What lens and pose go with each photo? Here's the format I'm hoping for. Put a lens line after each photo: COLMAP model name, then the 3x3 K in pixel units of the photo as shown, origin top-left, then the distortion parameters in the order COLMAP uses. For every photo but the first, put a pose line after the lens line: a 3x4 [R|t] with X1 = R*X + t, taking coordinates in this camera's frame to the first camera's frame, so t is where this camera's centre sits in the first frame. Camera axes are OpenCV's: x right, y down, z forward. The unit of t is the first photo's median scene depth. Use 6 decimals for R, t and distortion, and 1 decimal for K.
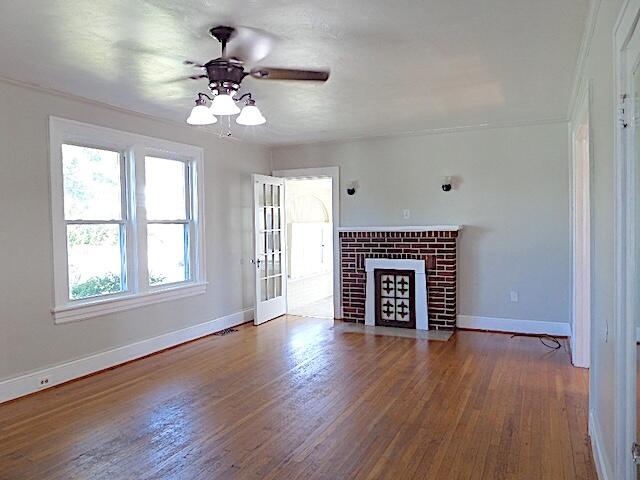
lens RADIAL K [[466.7, 0, 322.0], [0, 466.7, 237.2], [0, 0, 1]] dist [-0.012761, -0.004354]
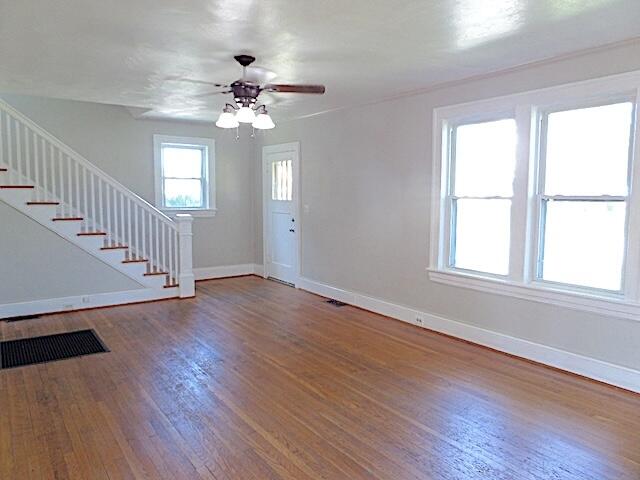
lens RADIAL K [[468.8, 0, 318.0], [0, 468.8, 245.8], [0, 0, 1]] dist [-0.007589, -0.007146]
pose [[-0.493004, 0.106518, -0.863482, 0.639646], [-0.020914, 0.990739, 0.134157, -0.065549], [0.869776, 0.084199, -0.486211, 1.339311]]
